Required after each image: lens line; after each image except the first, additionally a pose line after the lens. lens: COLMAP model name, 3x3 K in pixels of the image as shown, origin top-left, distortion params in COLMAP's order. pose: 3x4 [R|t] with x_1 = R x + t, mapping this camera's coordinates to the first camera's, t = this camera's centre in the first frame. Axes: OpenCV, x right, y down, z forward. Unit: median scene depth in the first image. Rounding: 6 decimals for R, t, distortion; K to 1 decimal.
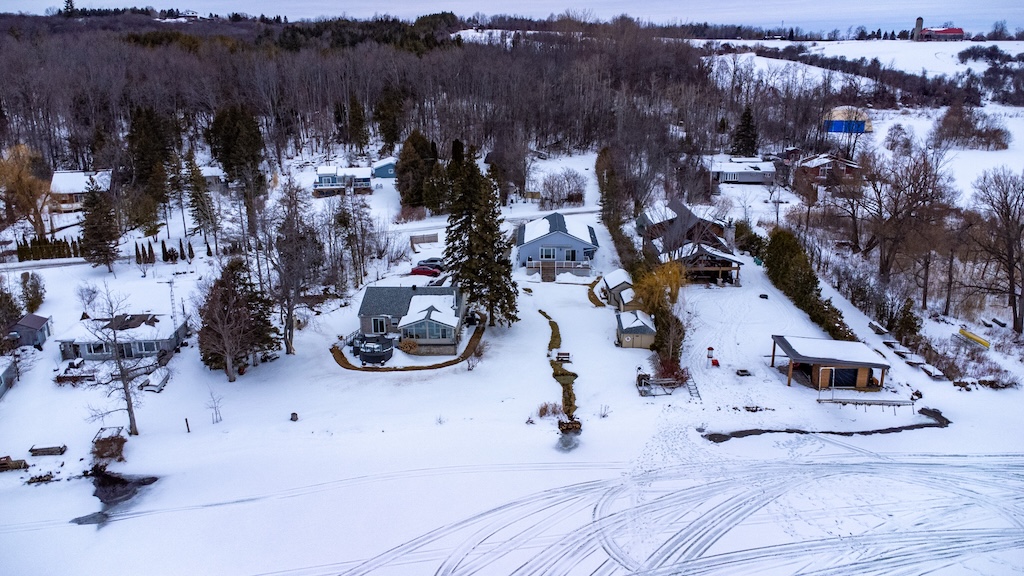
lens RADIAL K [[725.2, 0, 521.1], [0, 725.2, 282.5], [0, 0, 1]] dist [0.019428, -0.013118]
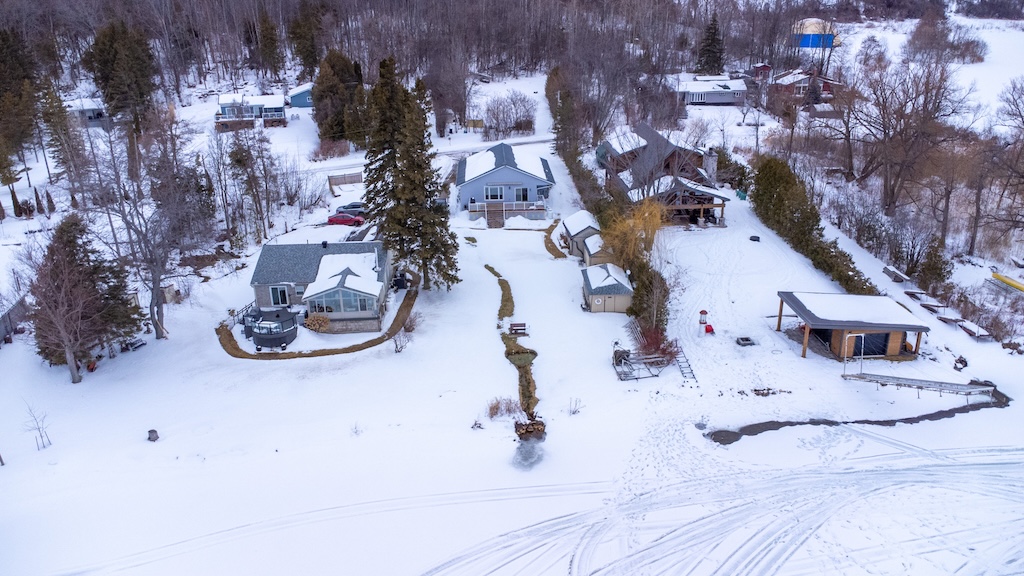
lens RADIAL K [[725.2, 0, 517.7], [0, 725.2, 289.5], [0, 0, 1]] dist [0.019428, -0.013118]
pose [[0.997349, -0.037651, 0.062263, 0.009545], [0.031169, 0.994298, 0.101981, -0.017821], [-0.065747, -0.099770, 0.992836, 0.201730]]
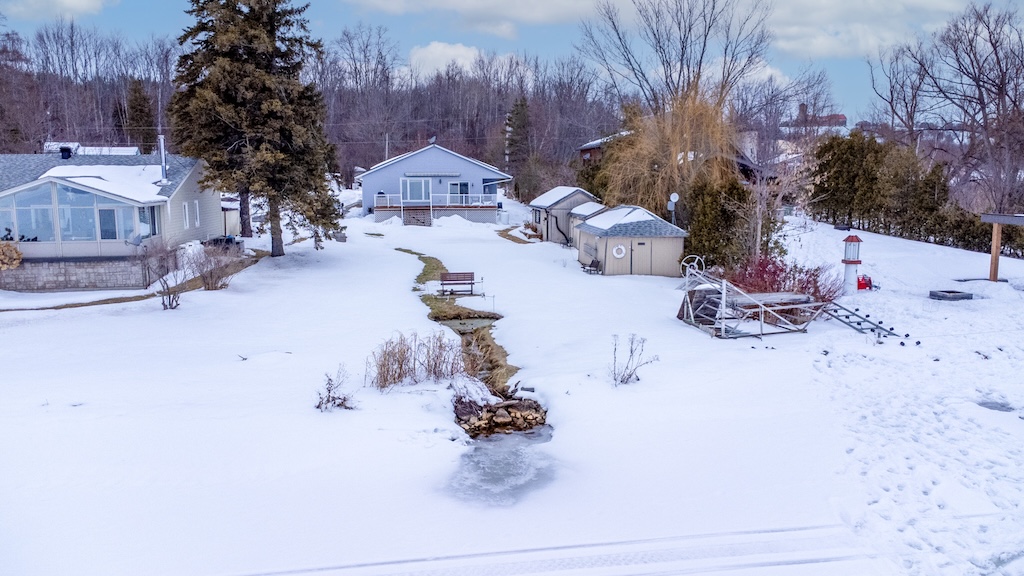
lens RADIAL K [[779.9, 0, 512.0], [0, 779.9, 287.5], [0, 0, 1]] dist [0.016793, -0.032848]
pose [[0.988520, -0.019351, 0.149846, 0.024347], [0.041300, 0.988601, -0.144783, 0.146901], [-0.145337, 0.149310, 0.978051, 0.558917]]
